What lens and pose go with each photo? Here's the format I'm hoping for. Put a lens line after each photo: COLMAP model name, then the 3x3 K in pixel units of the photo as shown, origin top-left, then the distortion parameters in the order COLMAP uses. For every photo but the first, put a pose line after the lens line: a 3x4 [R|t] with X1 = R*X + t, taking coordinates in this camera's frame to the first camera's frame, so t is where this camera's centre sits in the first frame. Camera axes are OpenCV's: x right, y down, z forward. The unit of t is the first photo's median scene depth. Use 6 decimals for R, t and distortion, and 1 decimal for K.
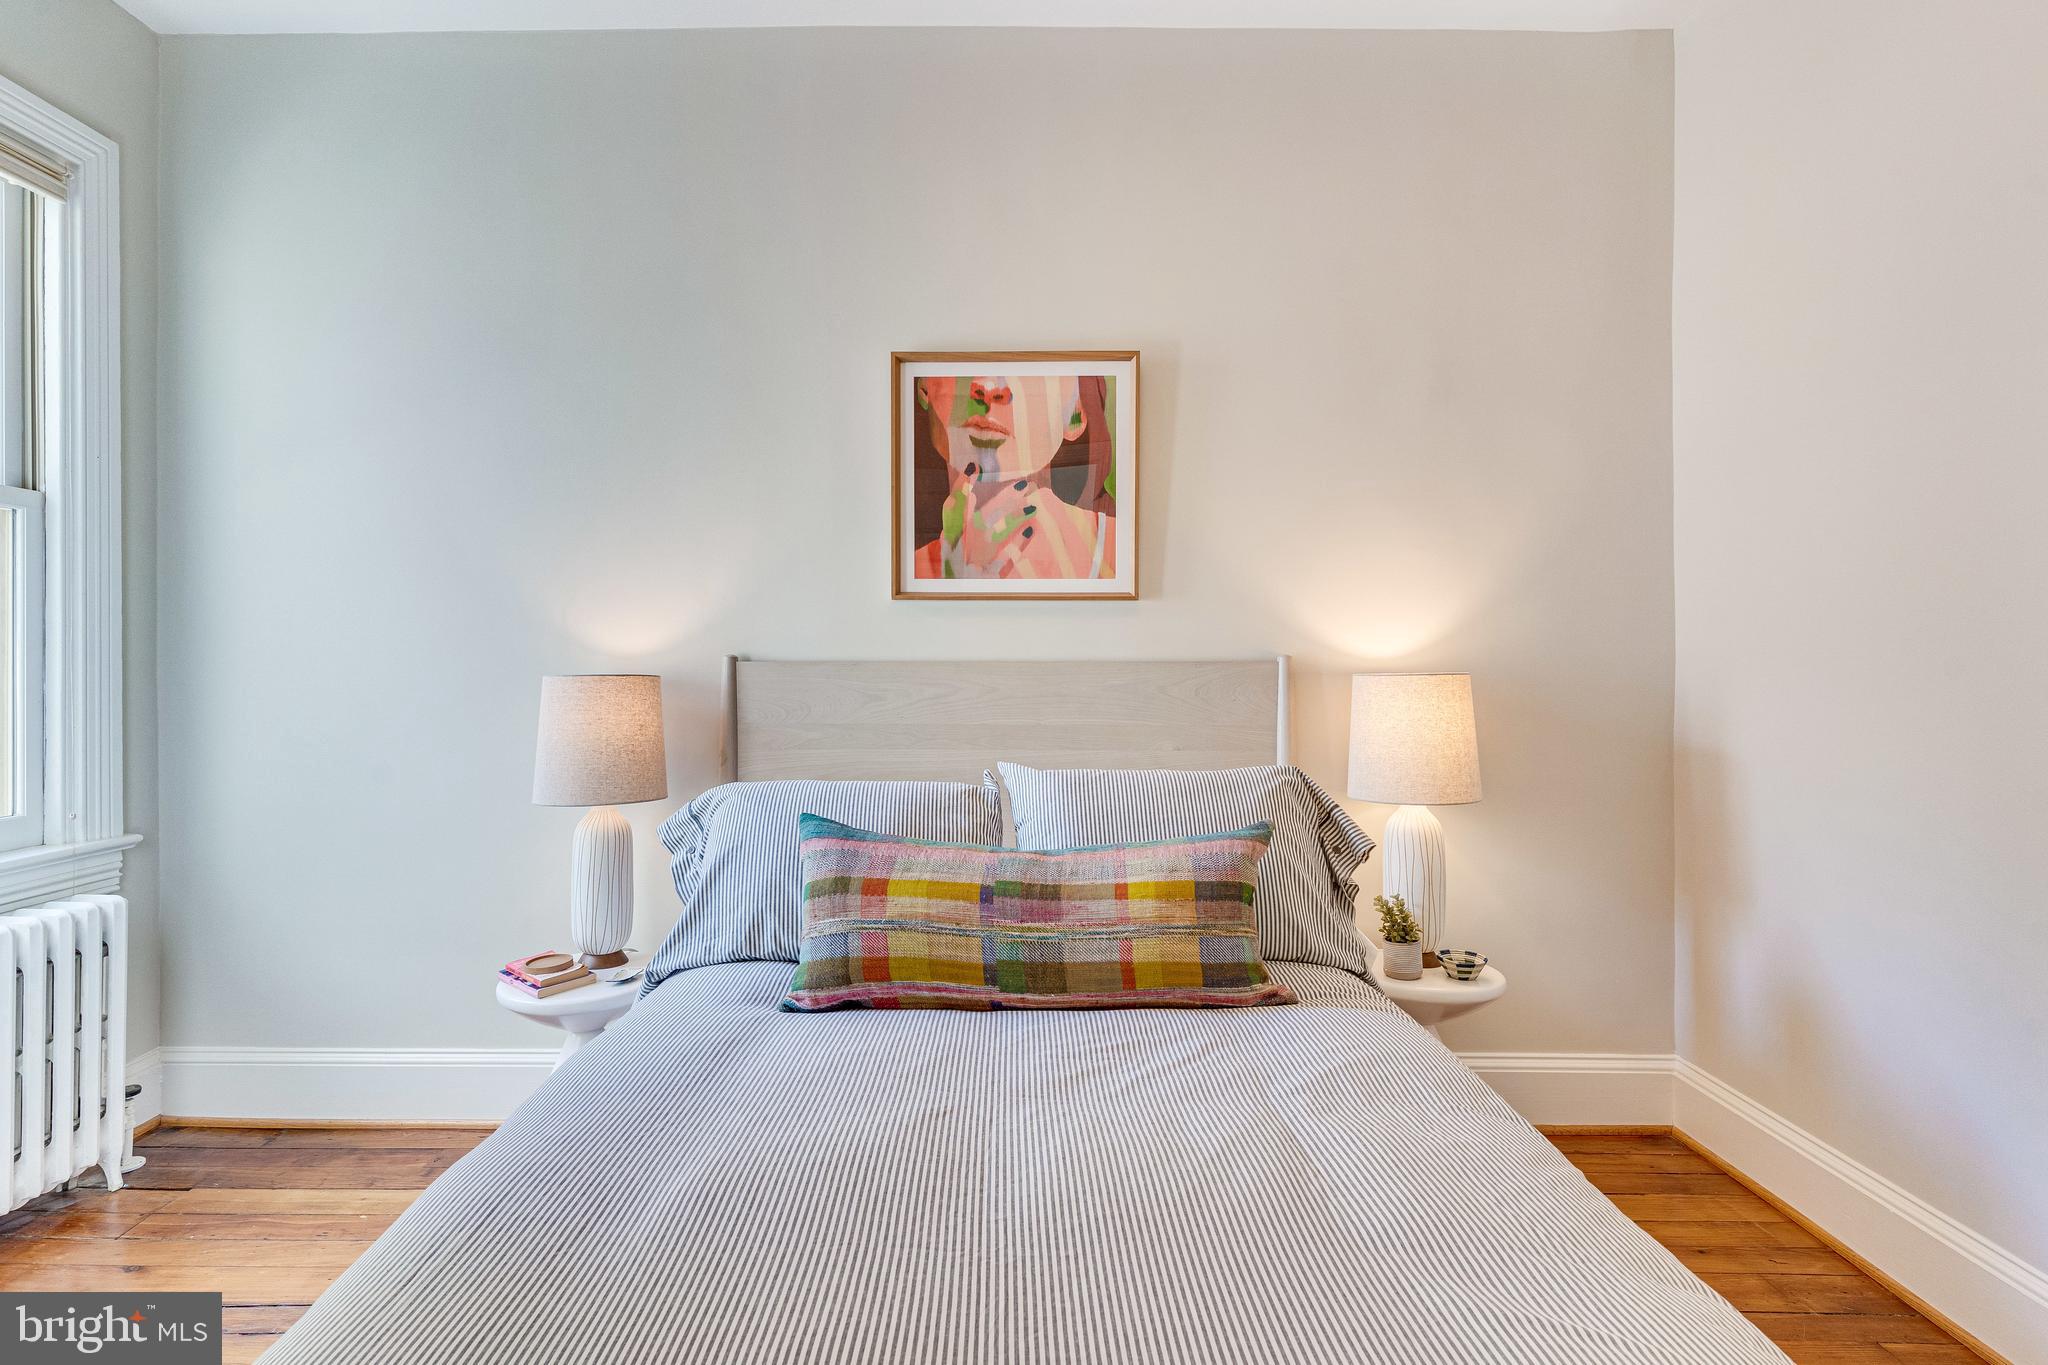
lens RADIAL K [[998.9, 0, 1023.4], [0, 998.9, 667.2], [0, 0, 1]] dist [0.002898, 0.000201]
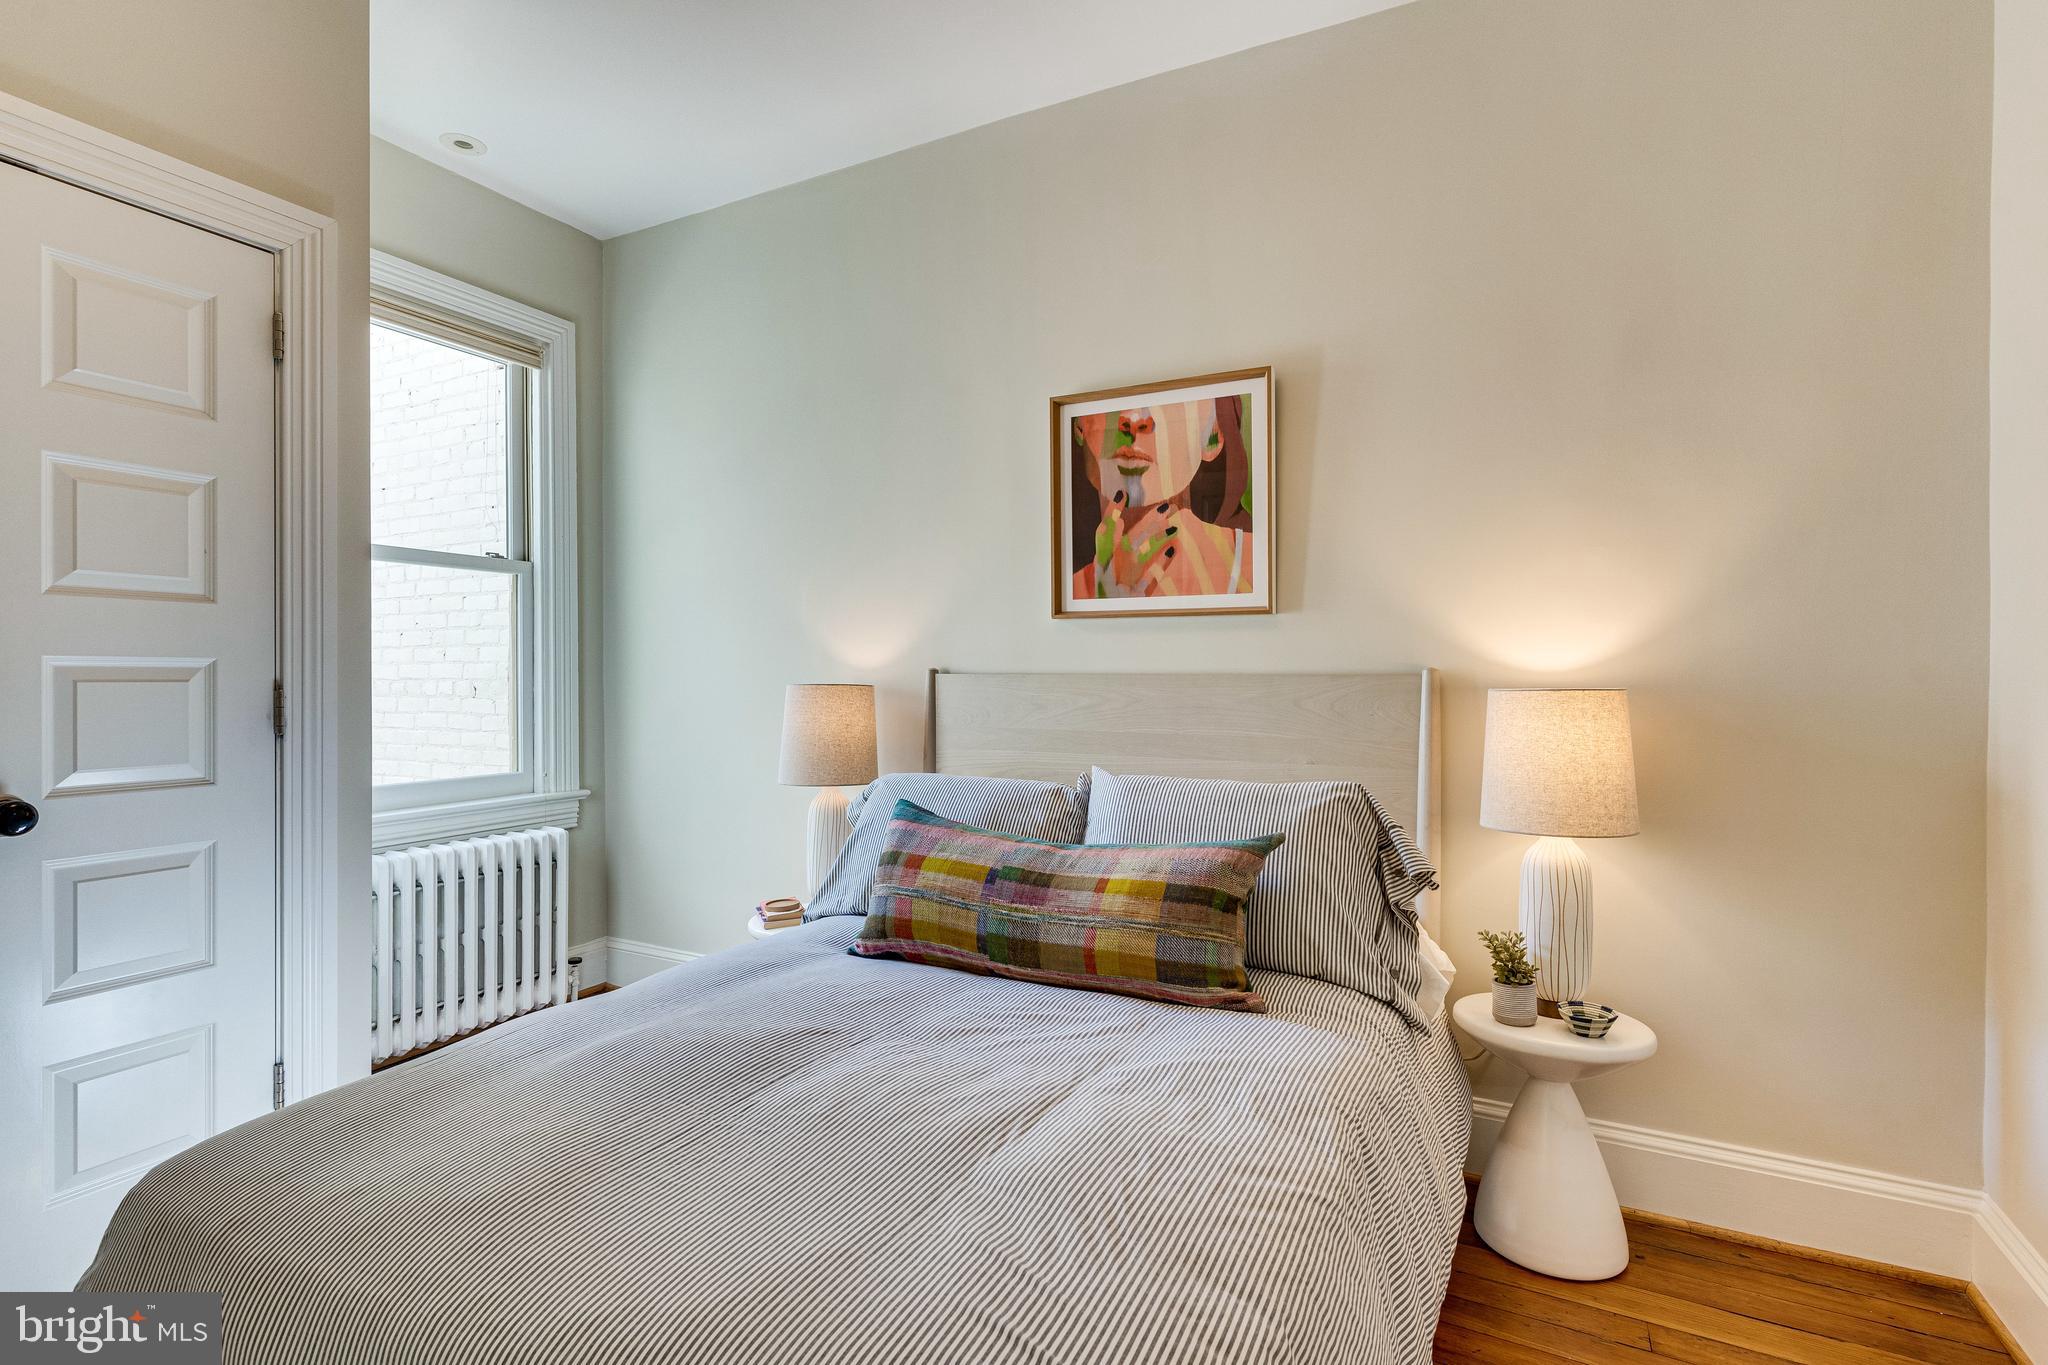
lens RADIAL K [[998.9, 0, 1043.6], [0, 998.9, 681.1], [0, 0, 1]] dist [0.002898, 0.000201]
pose [[0.890215, 0.005872, -0.455503, 0.409678], [-0.002616, 0.999966, 0.007777, -0.006751], [0.455534, -0.005731, 0.890200, -0.004088]]
